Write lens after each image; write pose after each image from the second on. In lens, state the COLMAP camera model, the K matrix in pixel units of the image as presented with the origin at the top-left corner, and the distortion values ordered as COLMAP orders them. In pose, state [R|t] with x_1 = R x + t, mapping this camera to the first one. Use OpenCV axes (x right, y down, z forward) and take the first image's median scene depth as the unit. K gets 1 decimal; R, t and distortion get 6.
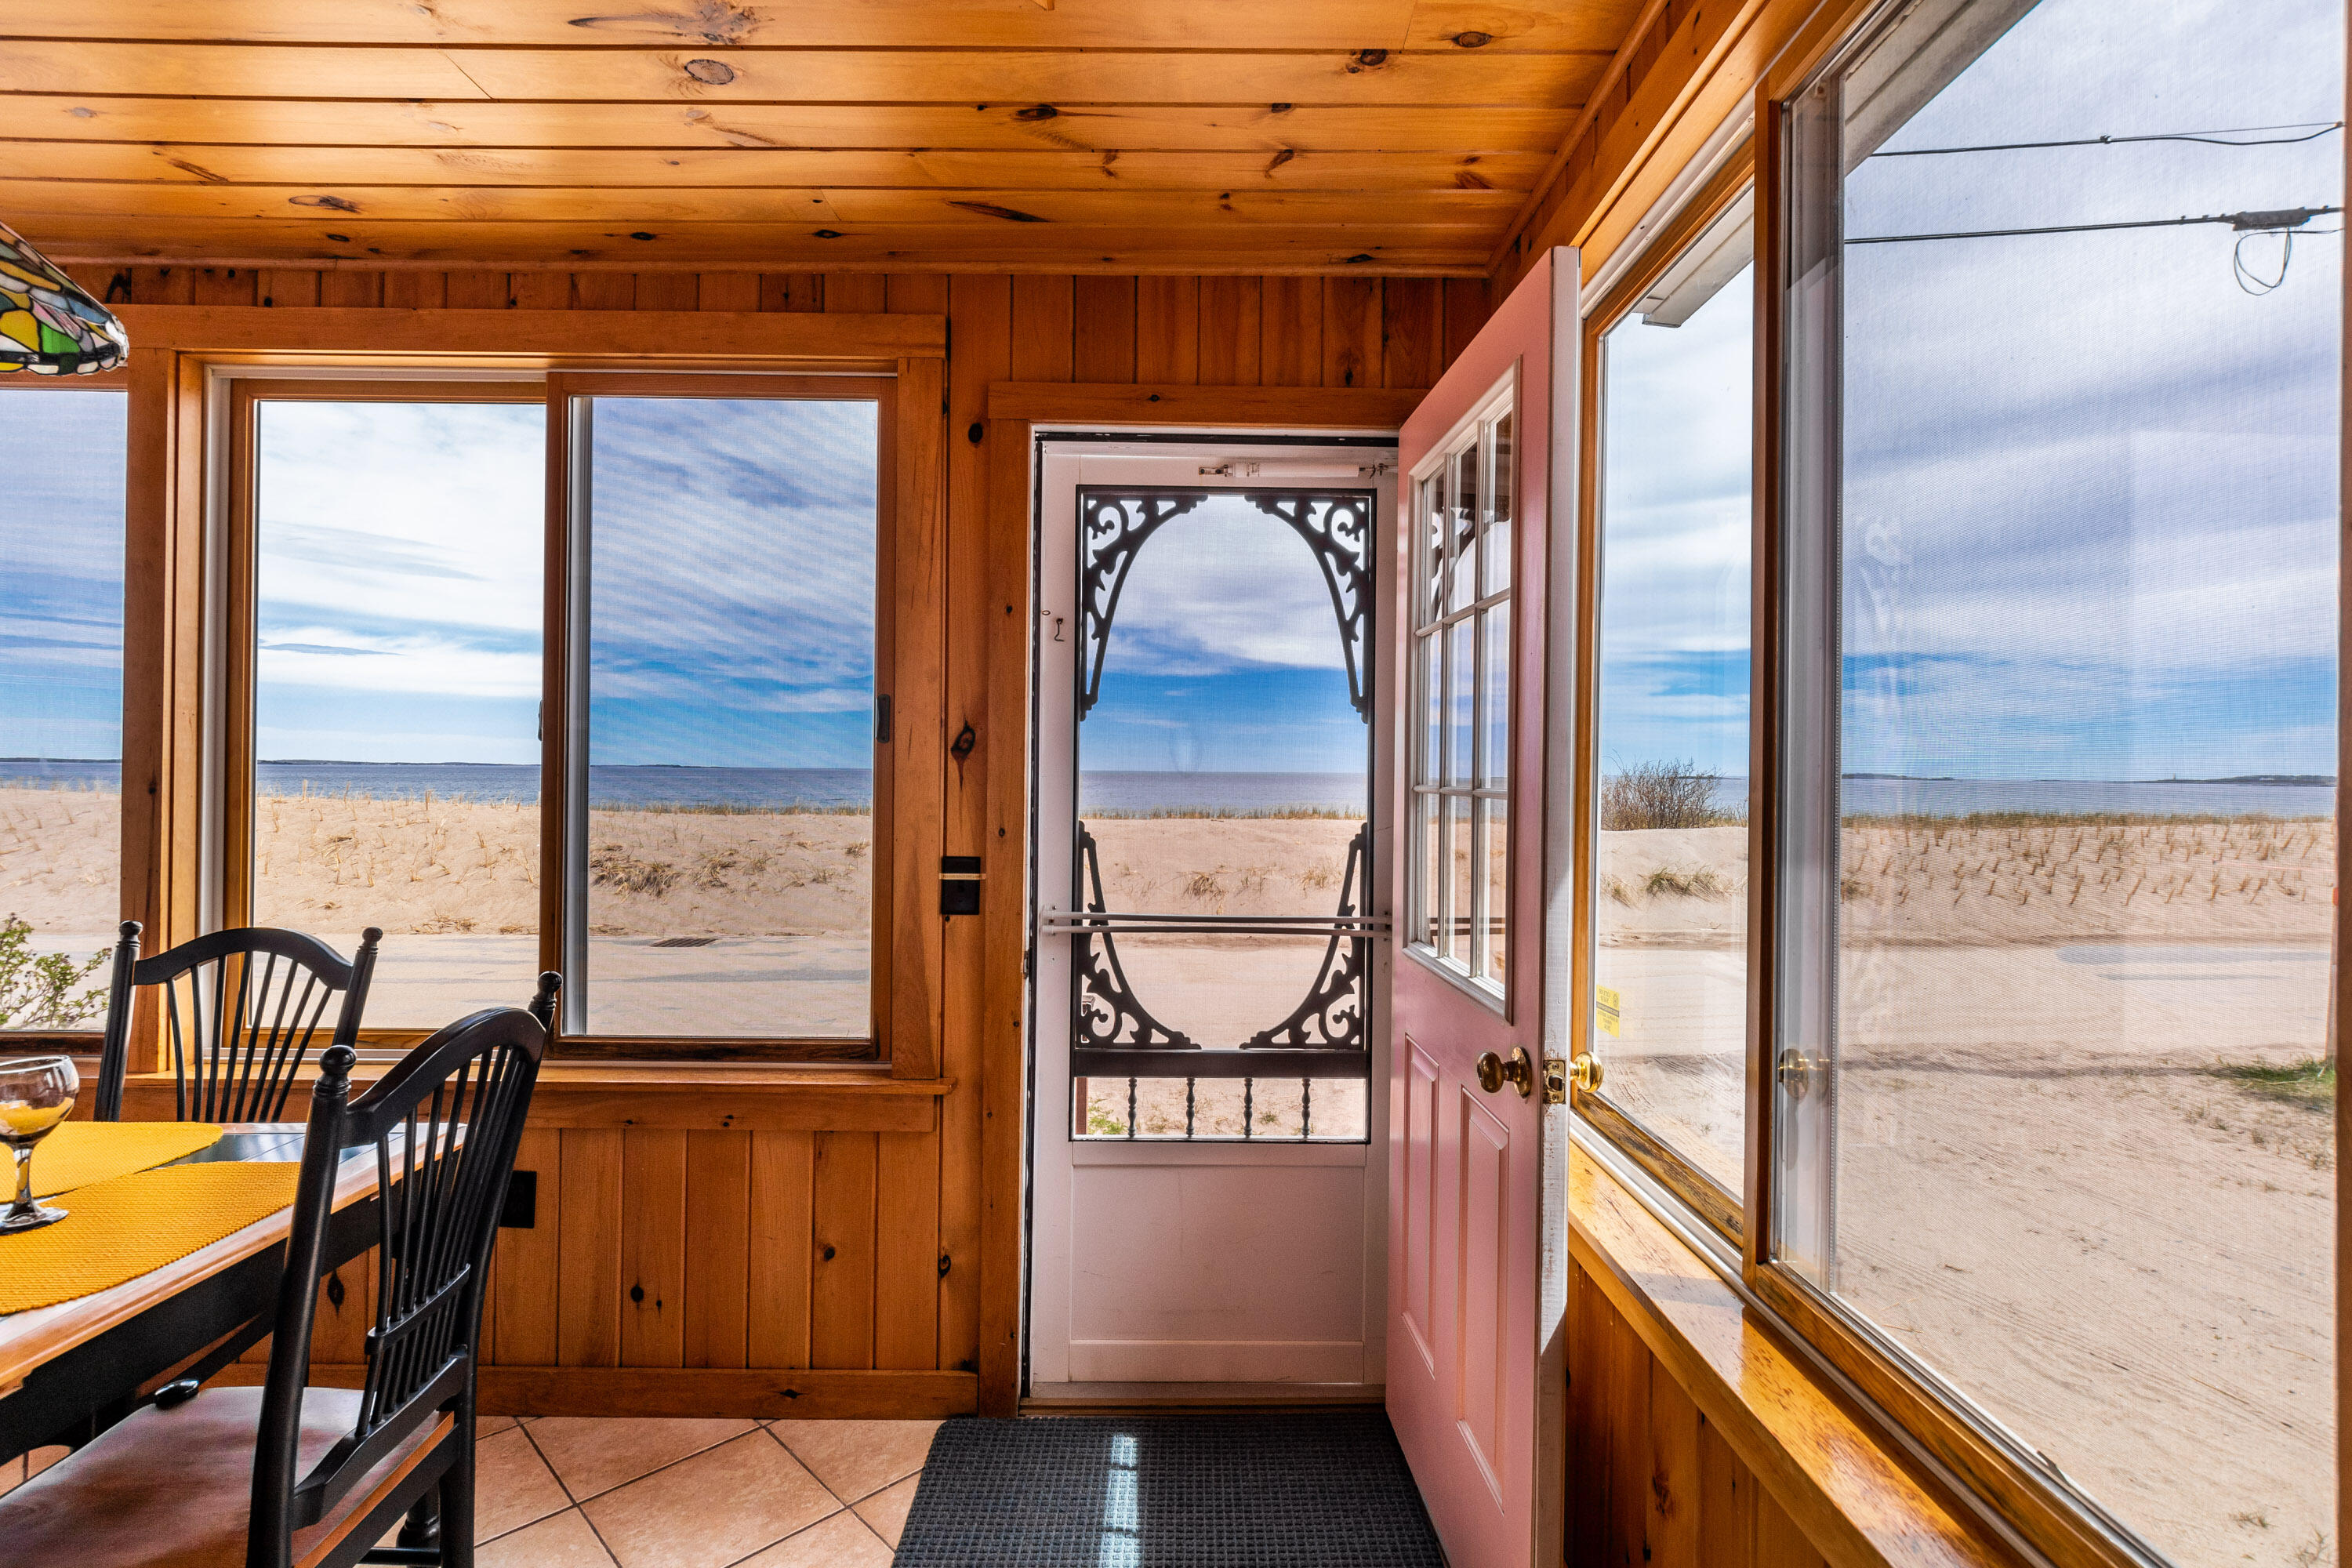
lens RADIAL K [[1125.1, 0, 1175.8], [0, 1125.1, 773.7], [0, 0, 1]] dist [-0.004175, -0.004010]
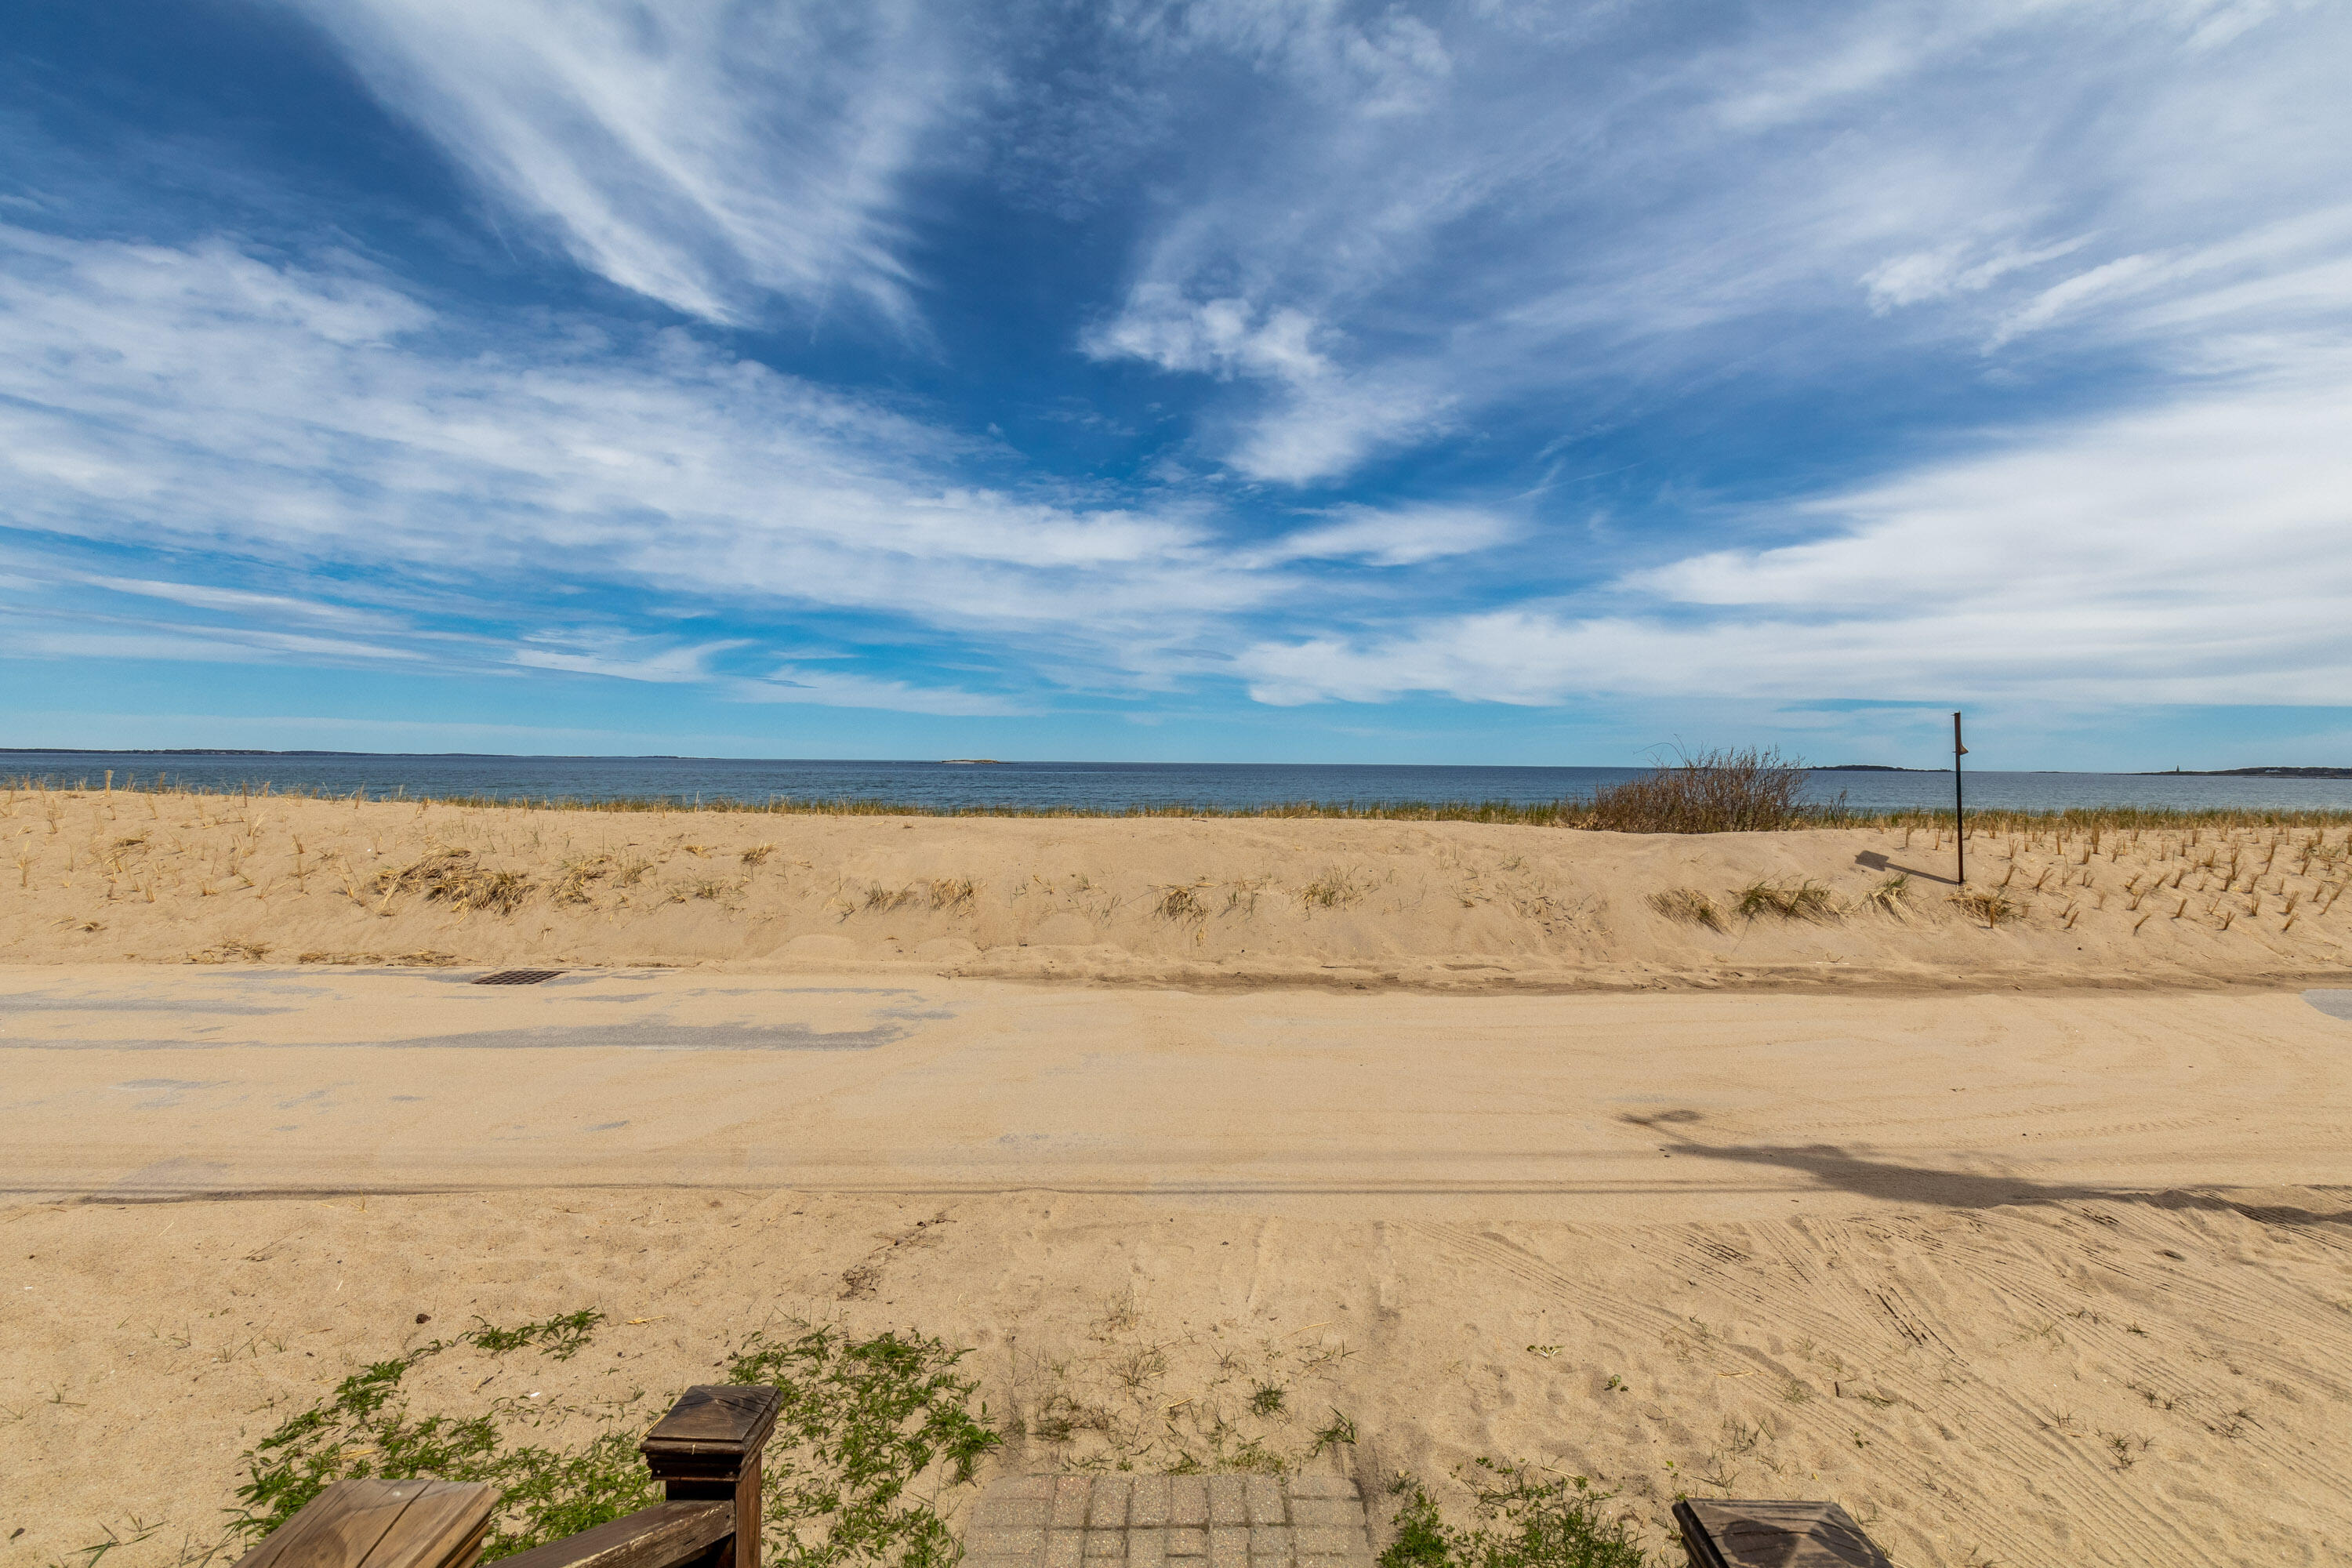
lens RADIAL K [[1125.1, 0, 1176.6], [0, 1125.1, 785.8], [0, 0, 1]] dist [-0.004175, -0.004010]
pose [[0.999957, 0.000501, 0.009281, 0.014199], [-0.000675, 0.999824, 0.018745, 0.001269], [-0.009270, -0.018750, 0.999781, 0.199213]]
